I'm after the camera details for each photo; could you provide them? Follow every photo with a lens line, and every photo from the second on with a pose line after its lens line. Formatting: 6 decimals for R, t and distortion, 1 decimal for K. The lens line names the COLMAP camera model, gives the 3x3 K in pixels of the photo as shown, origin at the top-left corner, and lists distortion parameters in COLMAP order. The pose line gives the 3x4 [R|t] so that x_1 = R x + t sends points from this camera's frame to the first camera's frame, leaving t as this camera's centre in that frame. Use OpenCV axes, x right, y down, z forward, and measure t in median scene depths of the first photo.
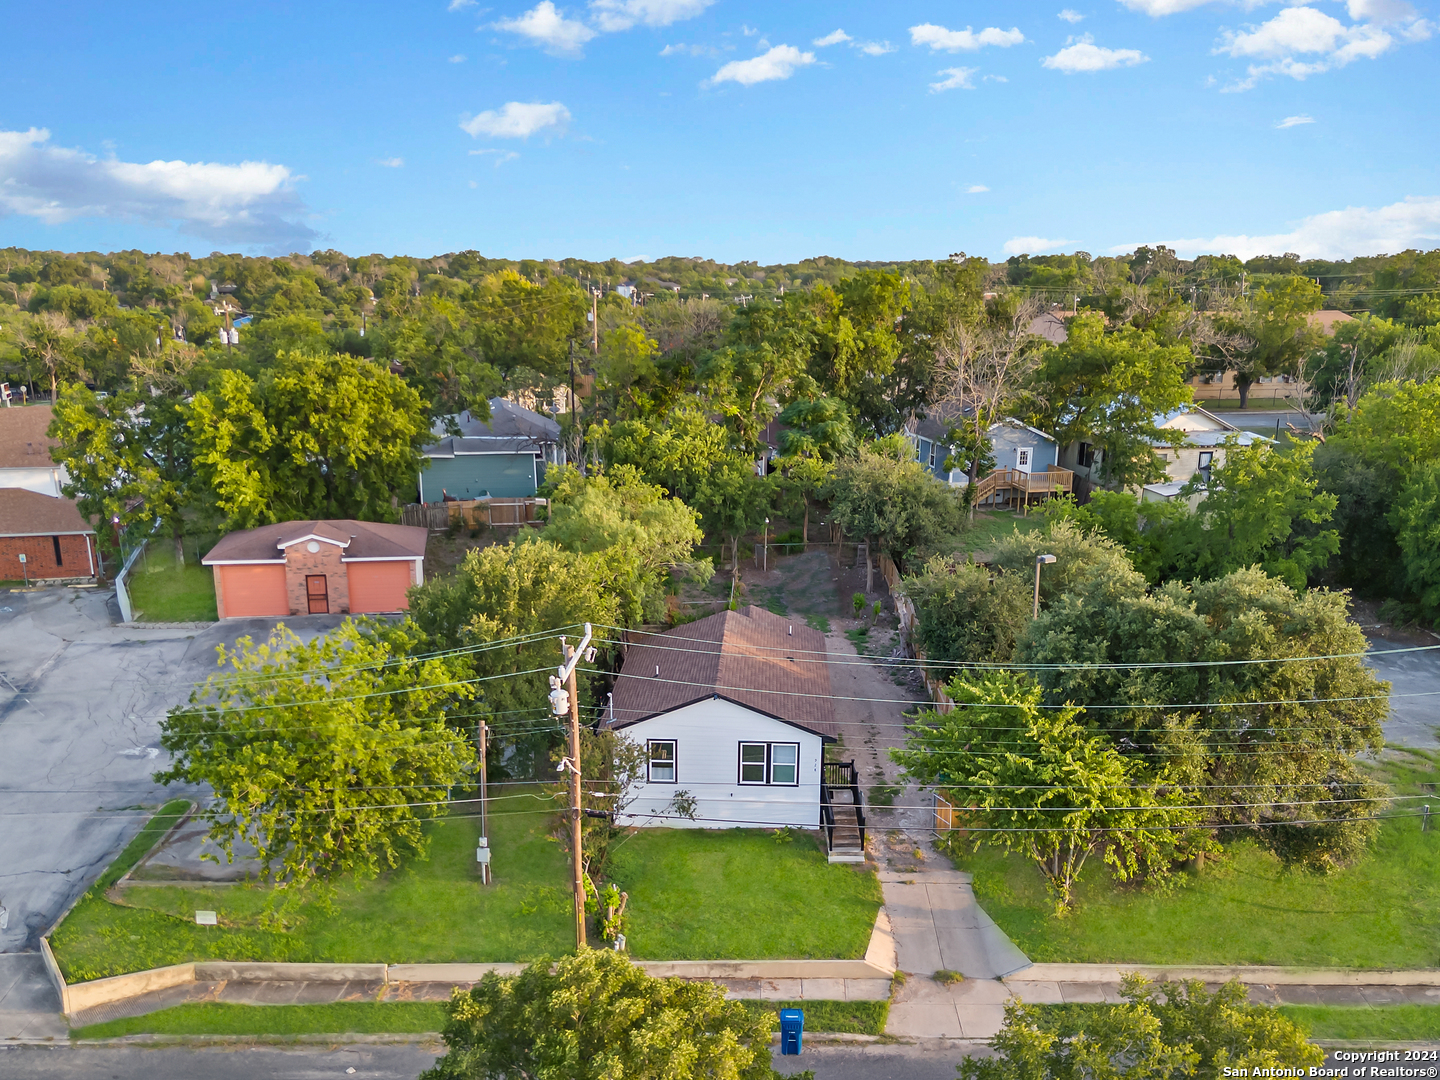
lens RADIAL K [[1096.7, 0, 720.0], [0, 1096.7, 540.0], [0, 0, 1]] dist [0.018931, -0.013767]
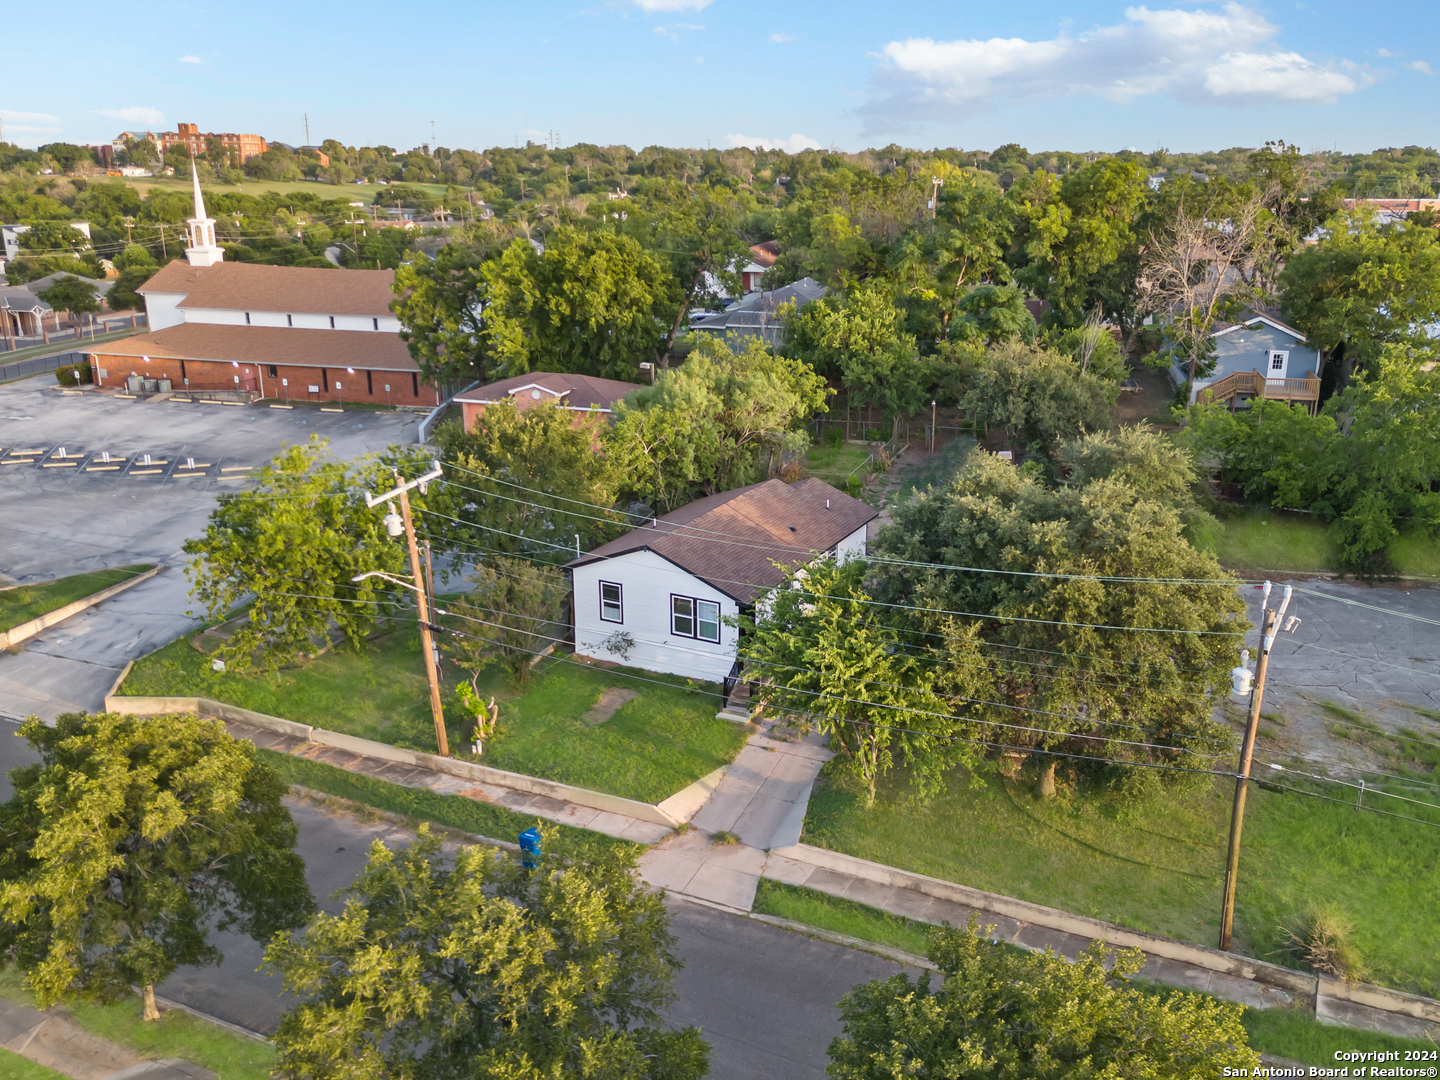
lens RADIAL K [[1024.0, 0, 722.7], [0, 1024.0, 432.4], [0, 0, 1]] dist [0.005832, 0.000936]
pose [[0.937173, 0.091370, -0.336686, 0.384594], [-0.085574, 0.995816, 0.032048, -0.009809], [0.338206, -0.001223, 0.941071, 0.074805]]
